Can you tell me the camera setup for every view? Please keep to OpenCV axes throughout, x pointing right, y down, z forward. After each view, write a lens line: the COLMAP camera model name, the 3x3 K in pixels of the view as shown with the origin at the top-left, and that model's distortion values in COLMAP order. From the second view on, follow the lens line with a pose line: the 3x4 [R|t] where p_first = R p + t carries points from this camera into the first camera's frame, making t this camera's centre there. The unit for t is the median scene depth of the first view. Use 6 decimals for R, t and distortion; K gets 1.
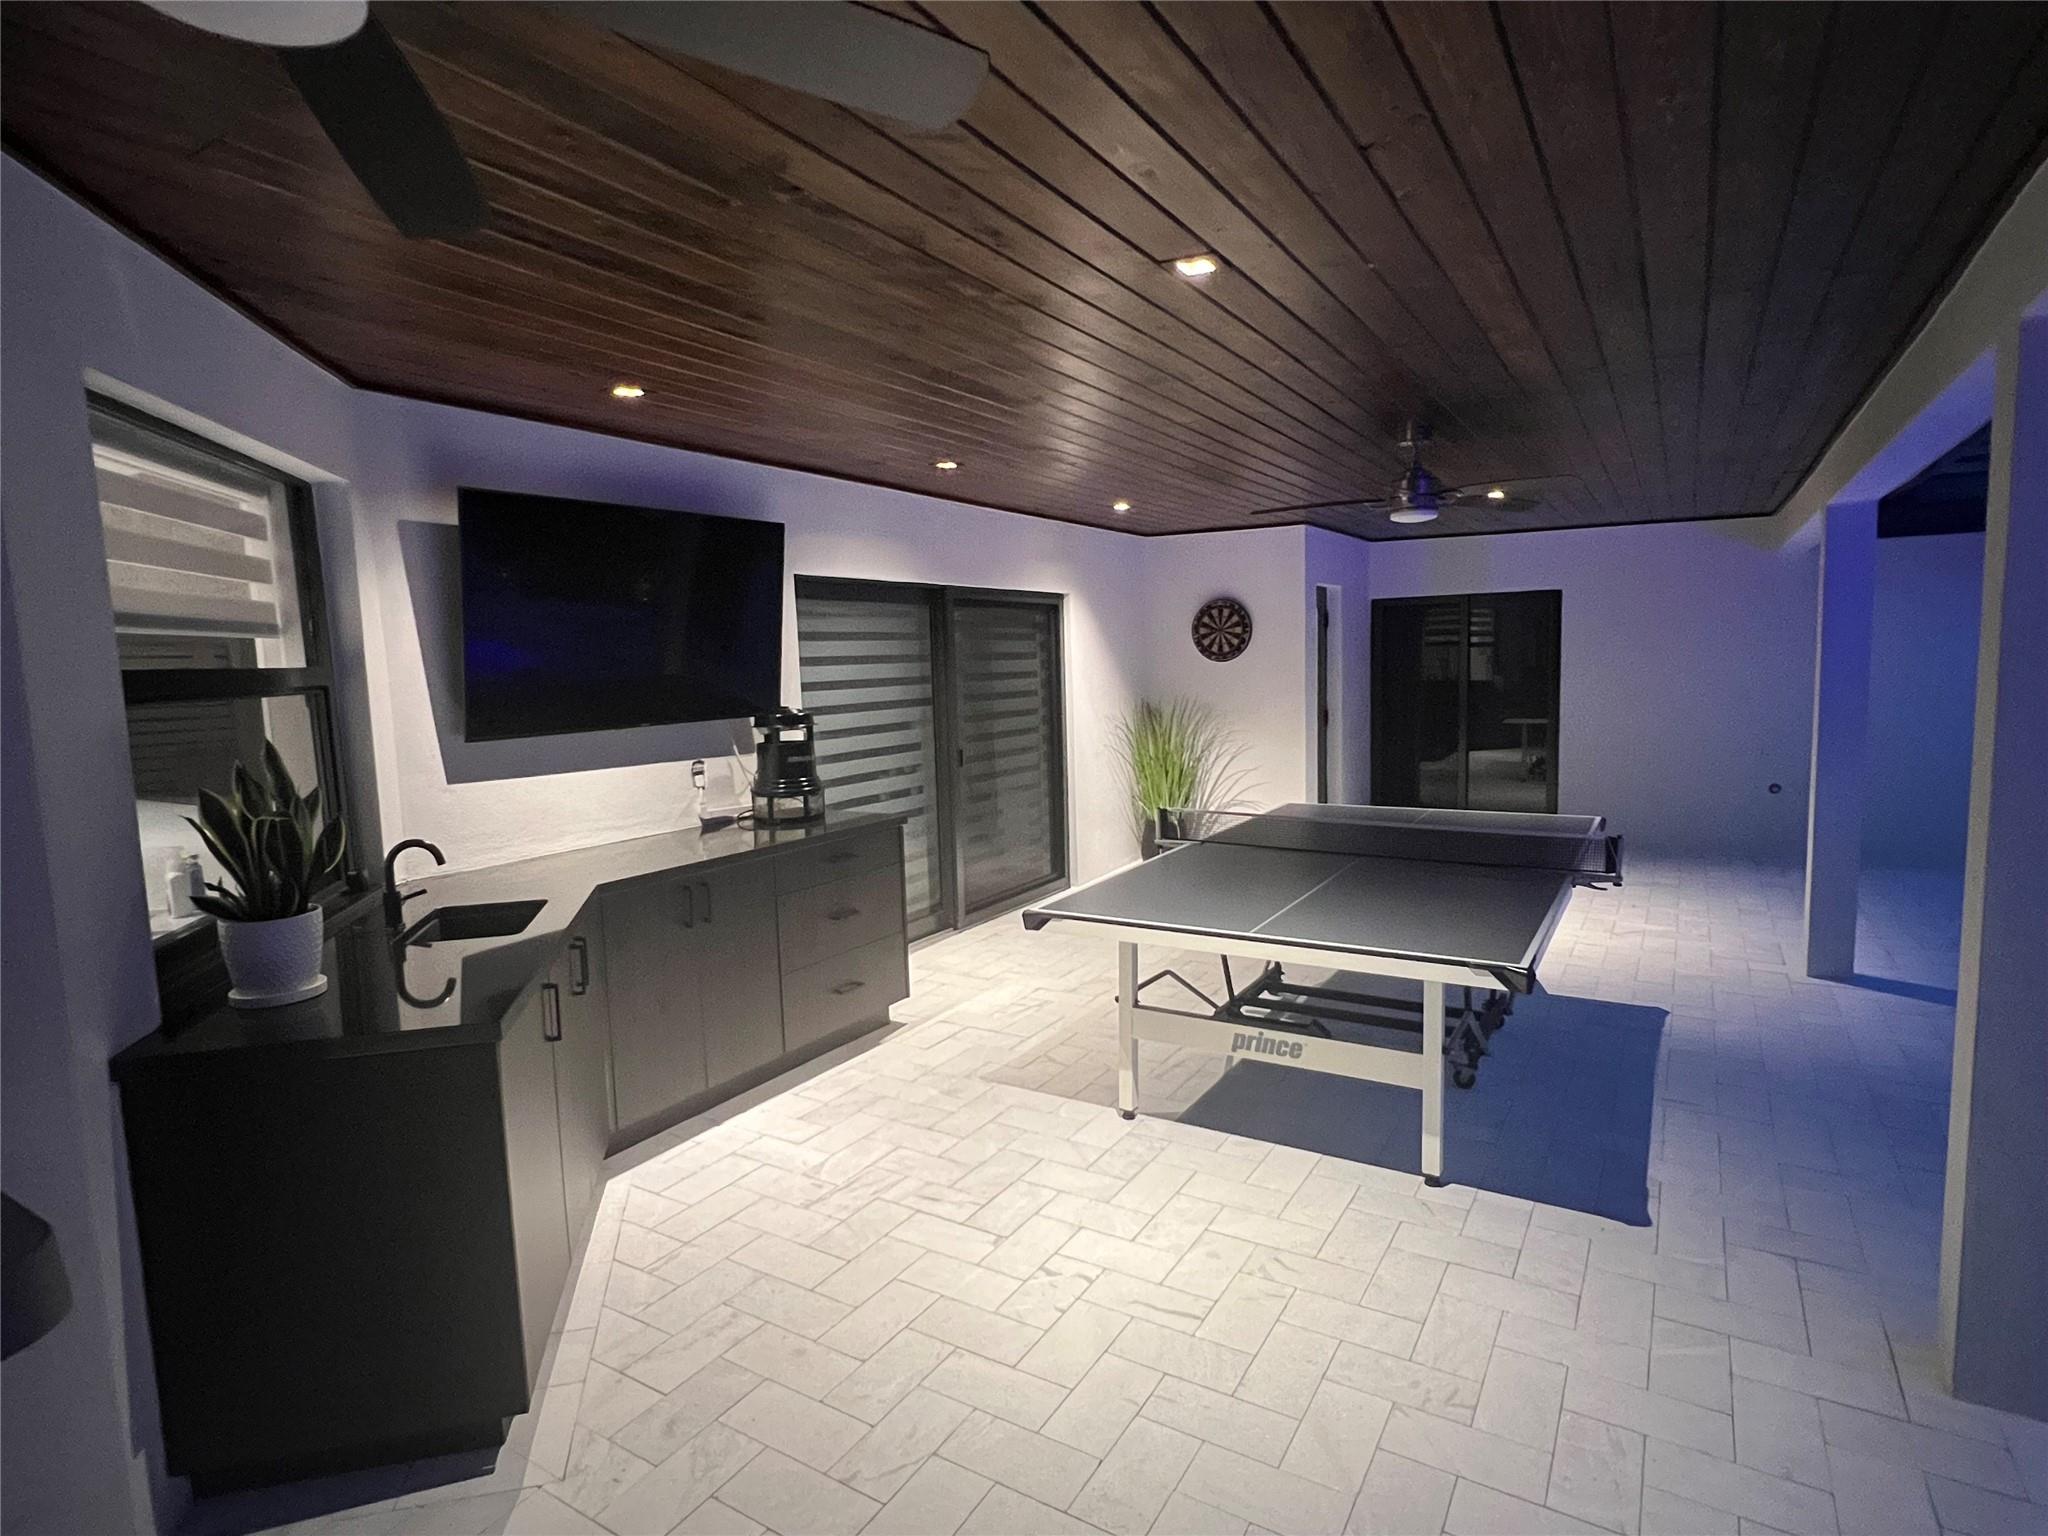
lens RADIAL K [[1073.5, 0, 1026.1], [0, 1073.5, 769.4], [0, 0, 1]] dist [0.001163, -0.000619]
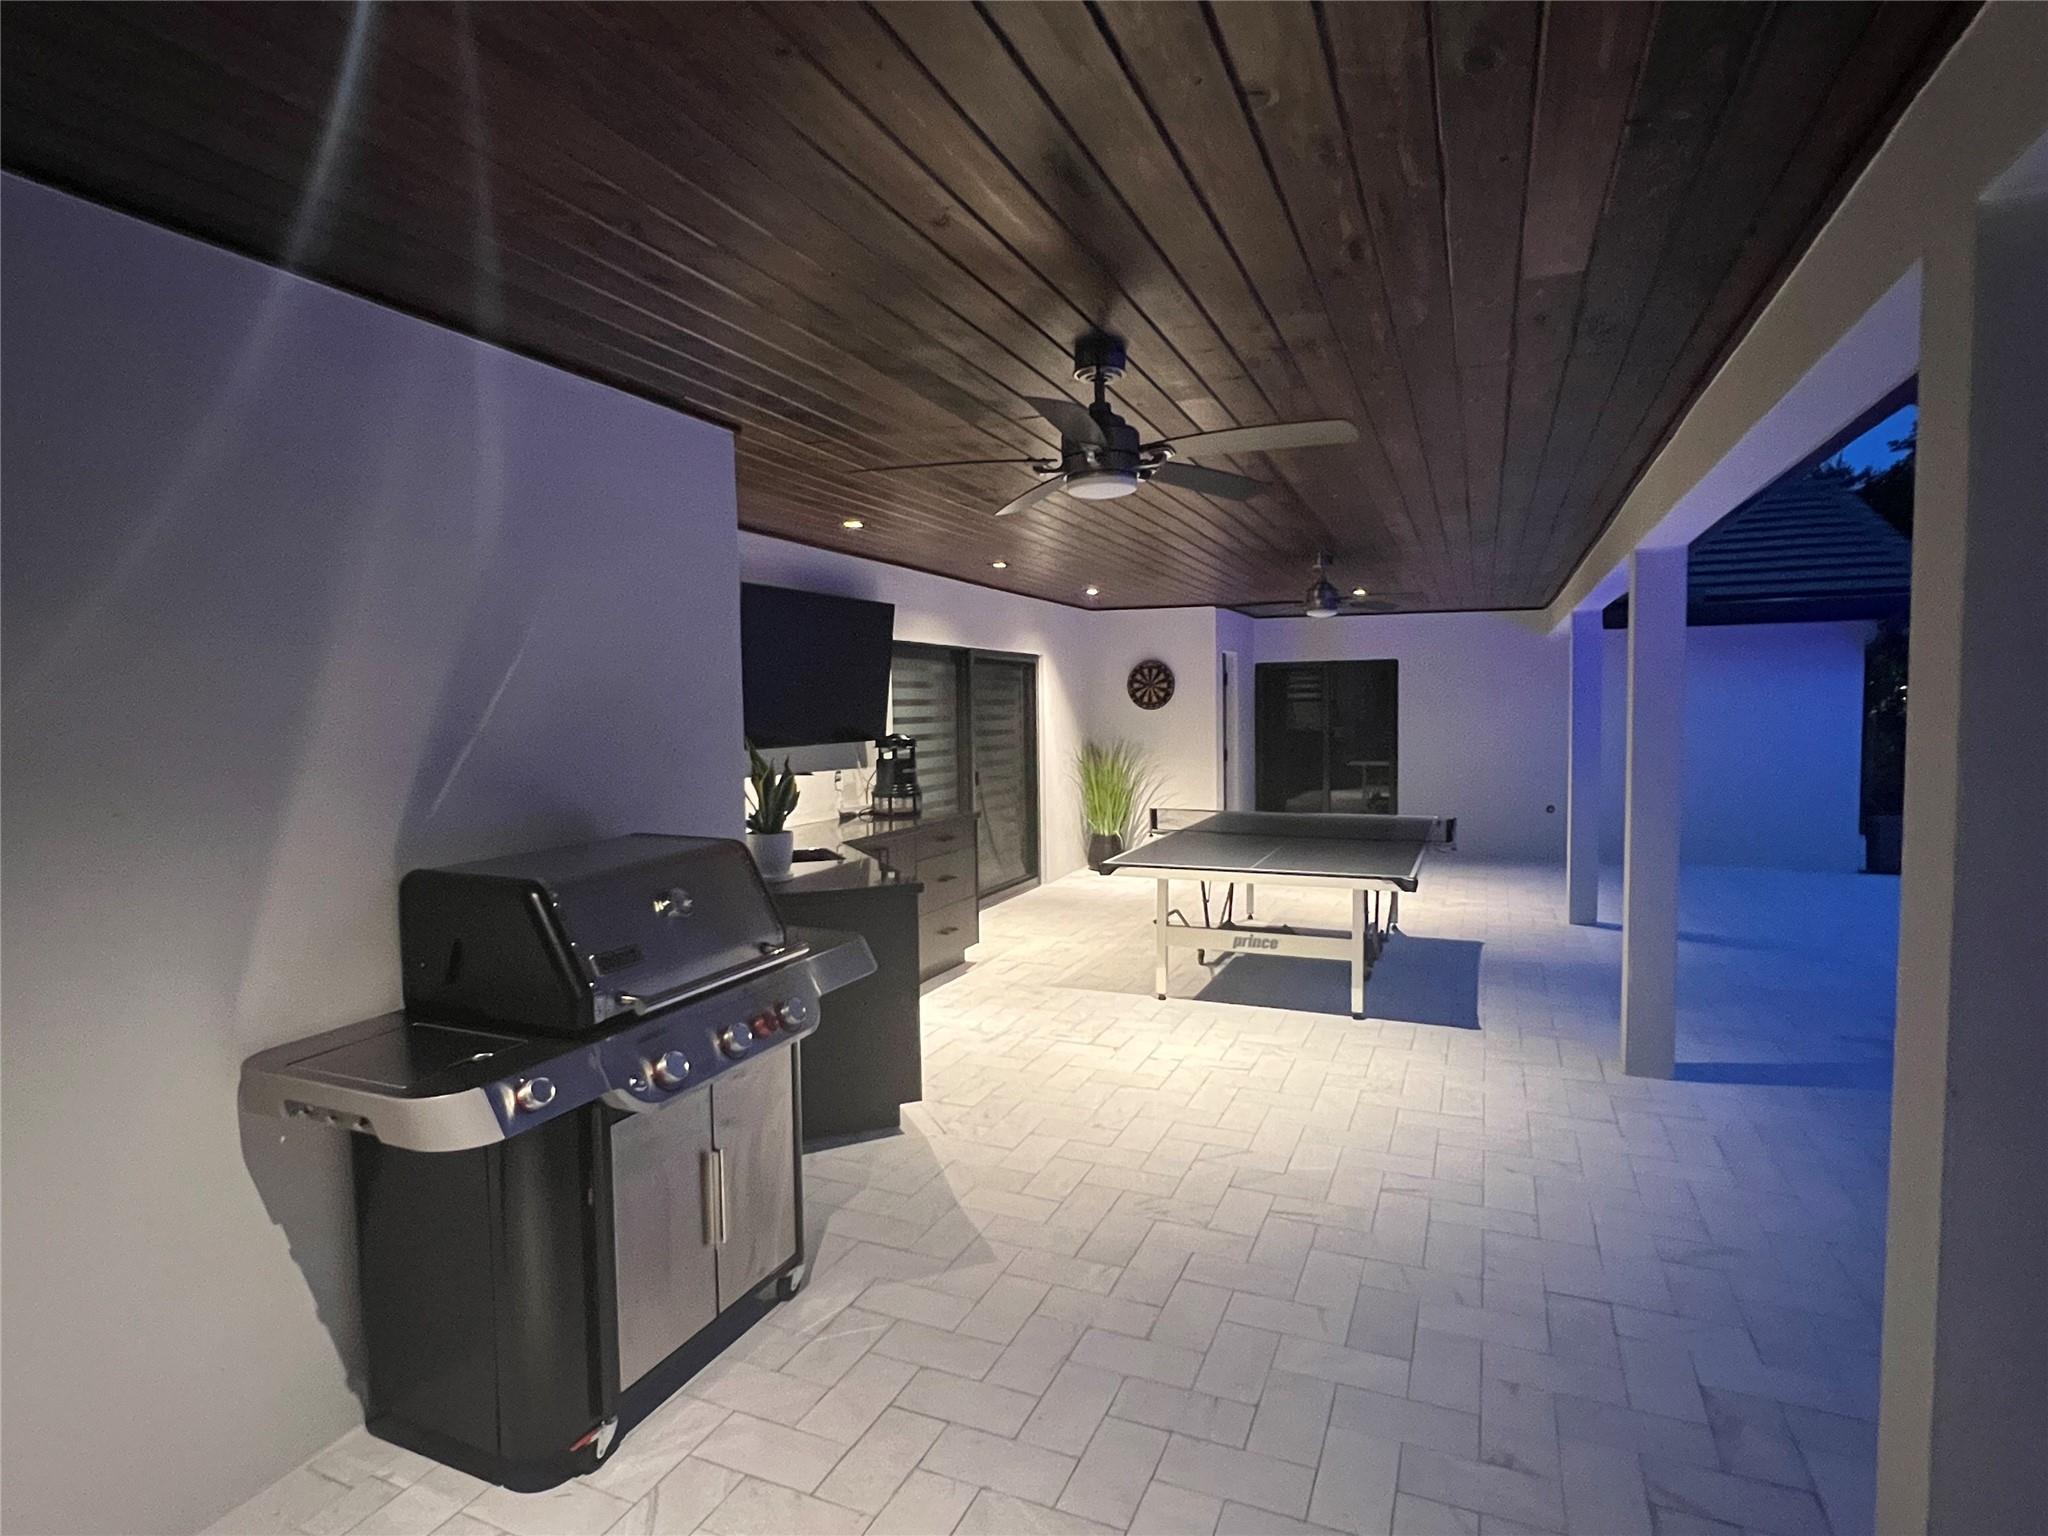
lens RADIAL K [[1073.5, 0, 1023.3], [0, 1073.5, 768.2], [0, 0, 1]] dist [0.001163, -0.000619]
pose [[0.989211, 0.007872, 0.146289, -0.262262], [-0.000588, 0.998760, -0.049773, 0.055583], [-0.146499, 0.049150, 0.987989, -0.404725]]
